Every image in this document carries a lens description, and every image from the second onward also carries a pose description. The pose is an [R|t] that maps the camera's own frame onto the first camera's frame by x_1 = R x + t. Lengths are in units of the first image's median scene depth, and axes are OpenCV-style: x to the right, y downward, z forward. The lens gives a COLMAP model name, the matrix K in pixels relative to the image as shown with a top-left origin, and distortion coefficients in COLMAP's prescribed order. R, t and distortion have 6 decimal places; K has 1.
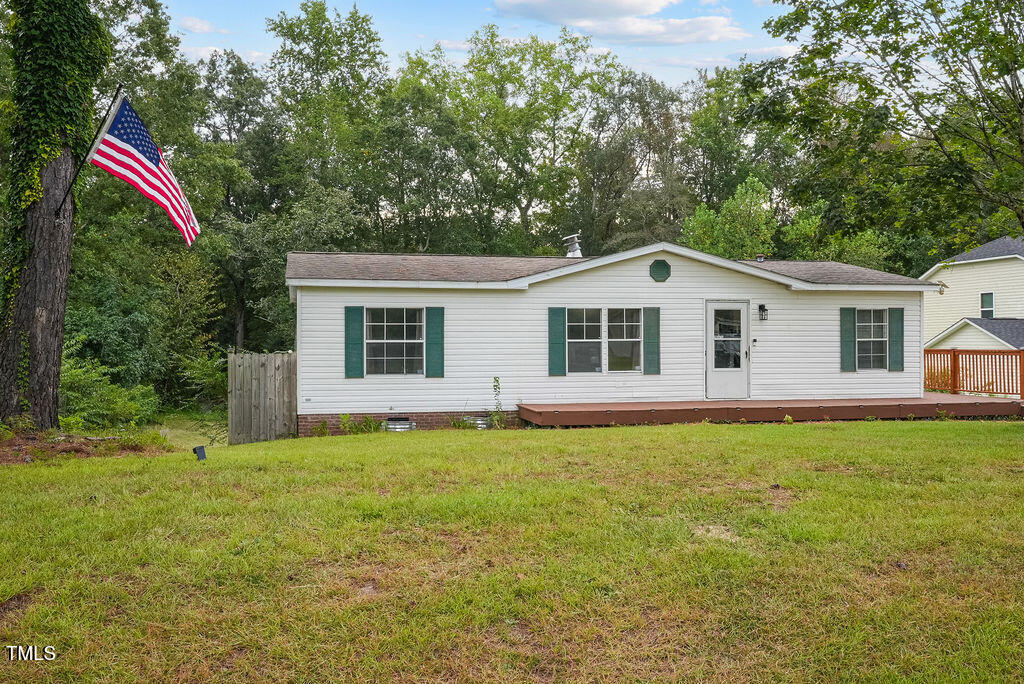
lens RADIAL K [[983.7, 0, 513.9], [0, 983.7, 337.6], [0, 0, 1]] dist [0.008331, 0.000000]
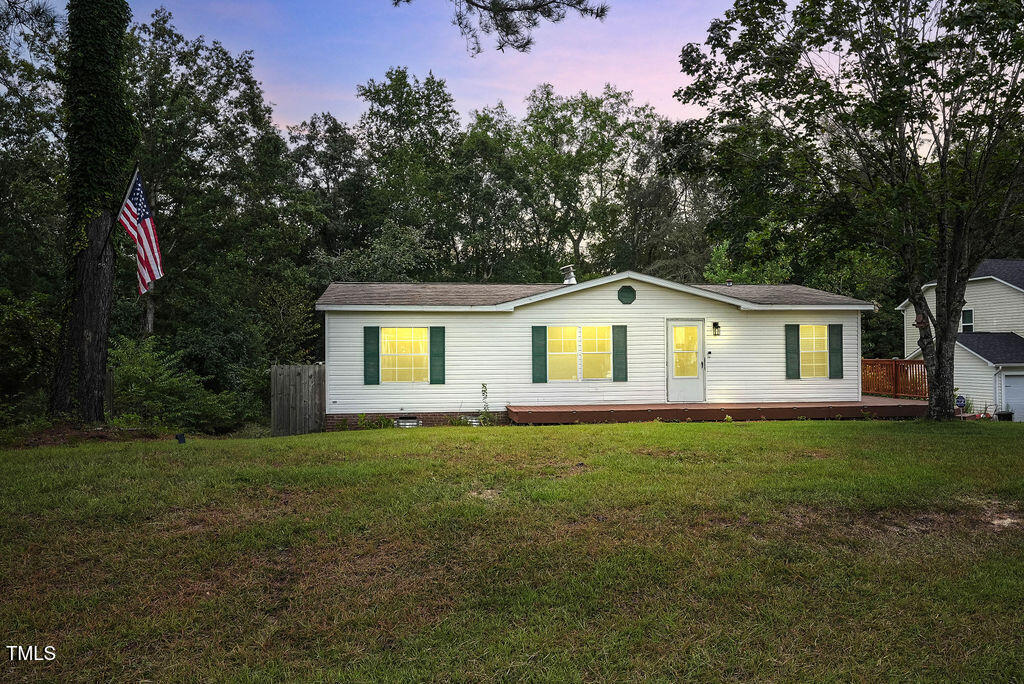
lens RADIAL K [[854.2, 0, 509.7], [0, 854.2, 339.6], [0, 0, 1]] dist [0.008400, -0.003257]
pose [[0.995648, -0.005736, -0.093018, 0.102965], [0.004420, 0.999887, -0.014351, 0.000846], [0.093089, 0.013878, 0.995561, -0.048793]]
